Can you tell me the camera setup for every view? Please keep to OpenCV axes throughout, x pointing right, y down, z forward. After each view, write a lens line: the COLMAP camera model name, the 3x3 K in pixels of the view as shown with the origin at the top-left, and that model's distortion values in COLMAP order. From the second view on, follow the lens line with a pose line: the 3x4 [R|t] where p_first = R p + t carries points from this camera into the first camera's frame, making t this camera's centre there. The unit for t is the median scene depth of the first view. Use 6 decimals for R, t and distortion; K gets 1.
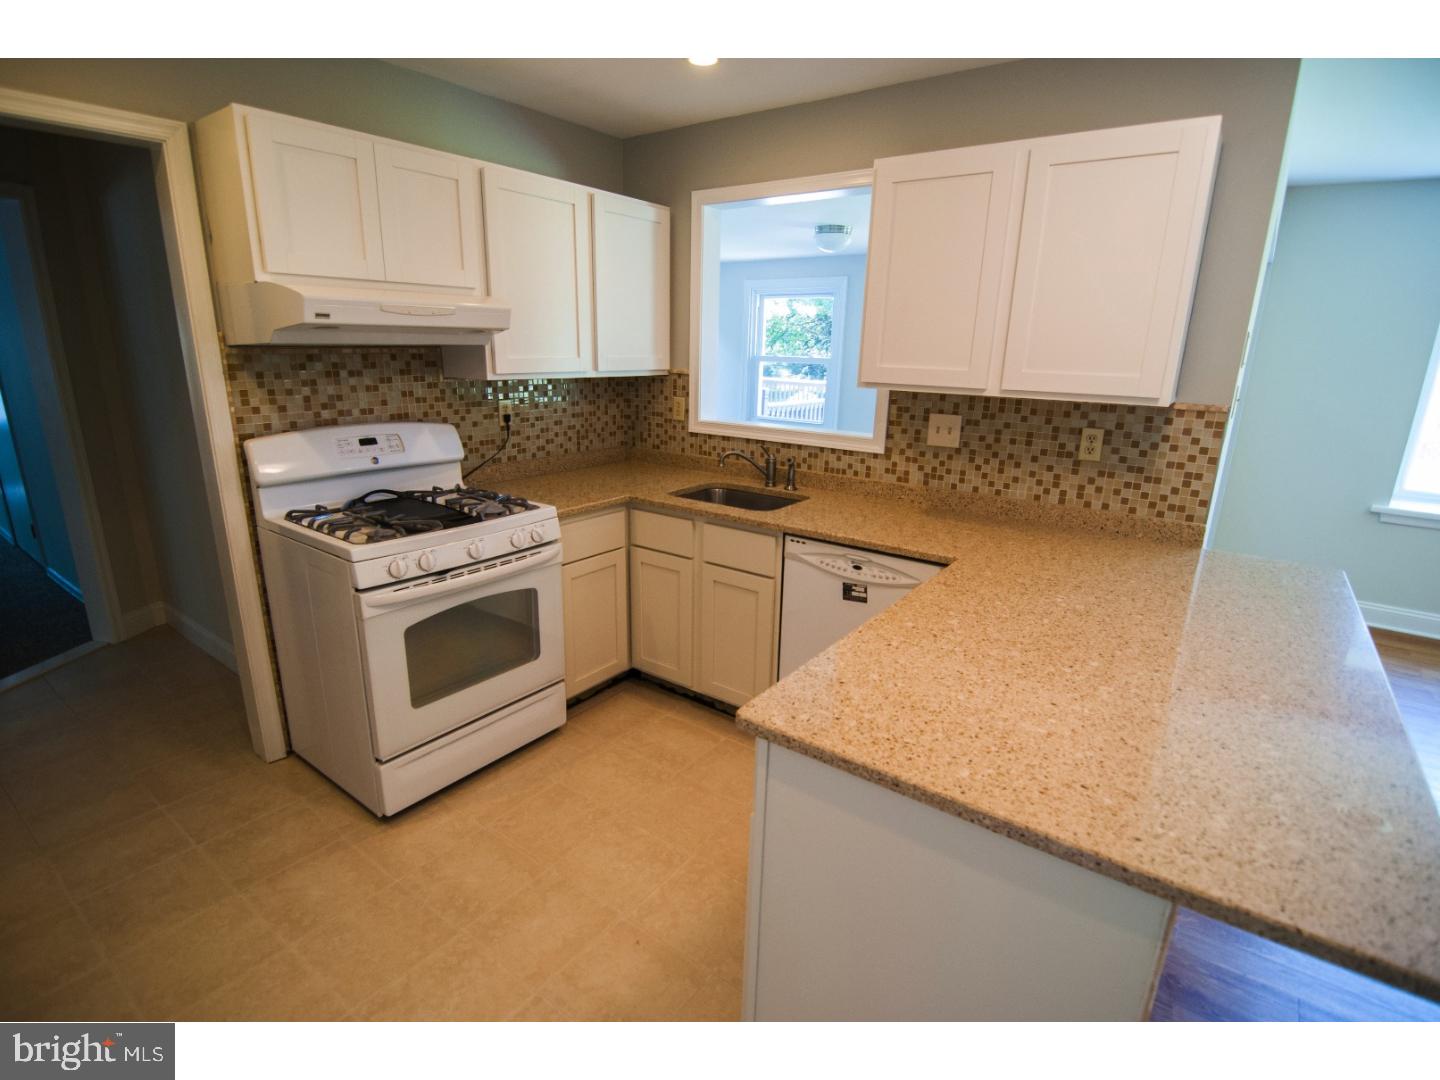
lens RADIAL K [[705.3, 0, 717.4], [0, 705.3, 545.3], [0, 0, 1]] dist [0.000451, -0.015982]
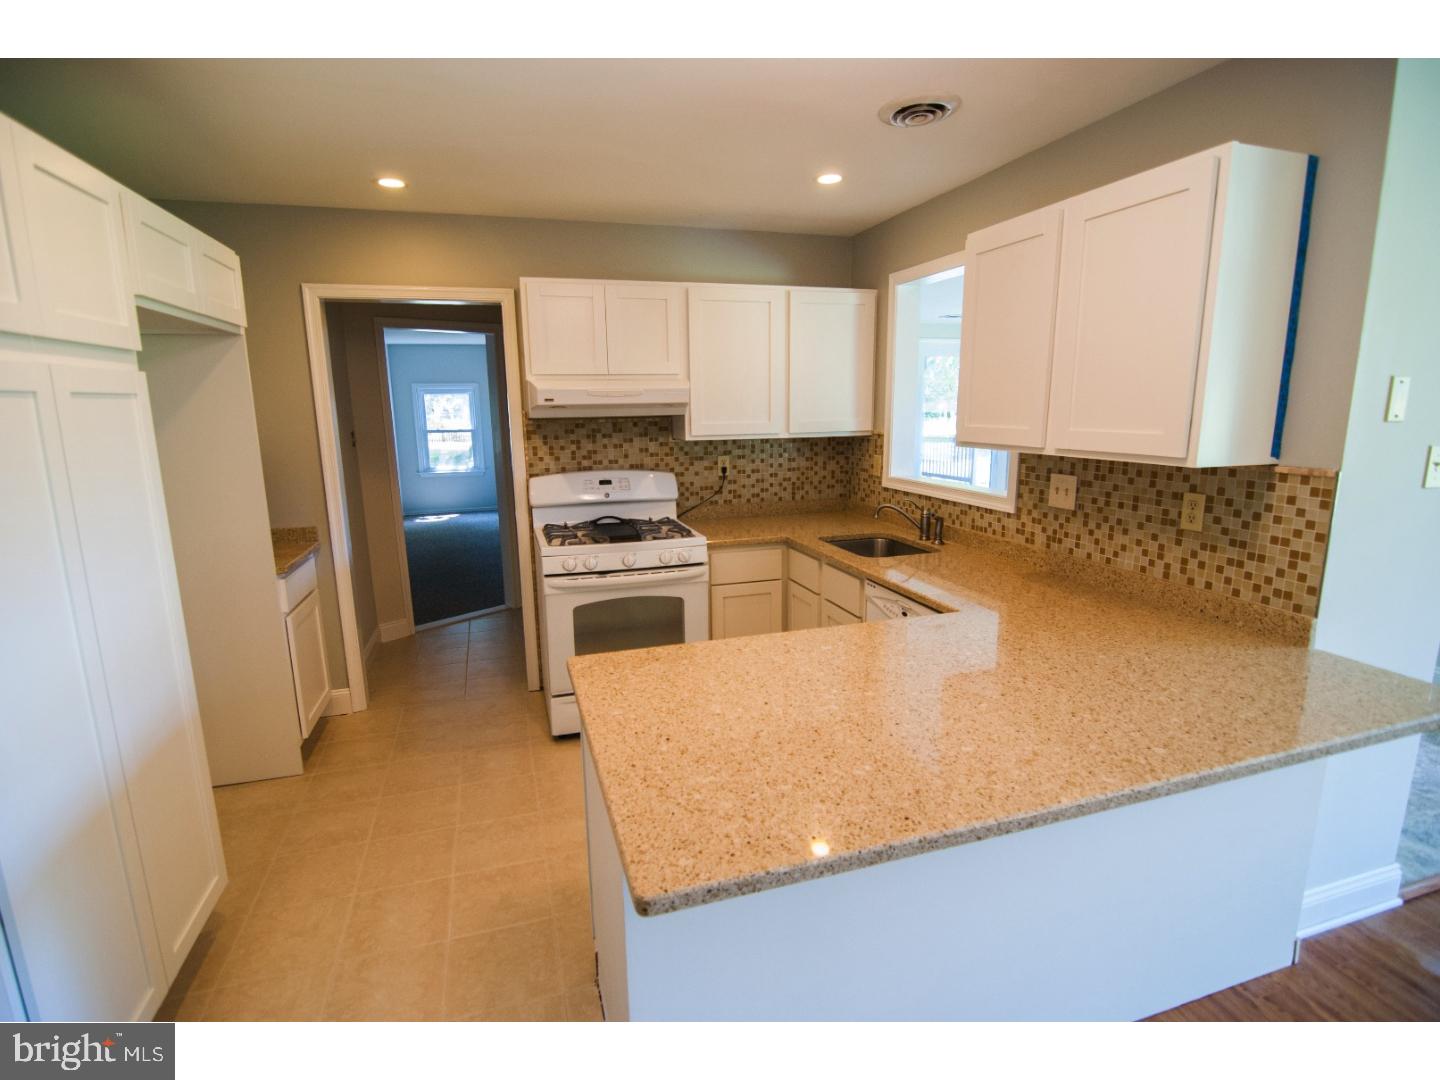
lens RADIAL K [[705.3, 0, 717.4], [0, 705.3, 545.3], [0, 0, 1]] dist [0.000451, -0.015982]
pose [[0.807390, 0.084089, -0.583995, 0.527492], [-0.132528, 0.990346, -0.040624, 0.008879], [0.574941, 0.110195, 0.810740, -0.025617]]
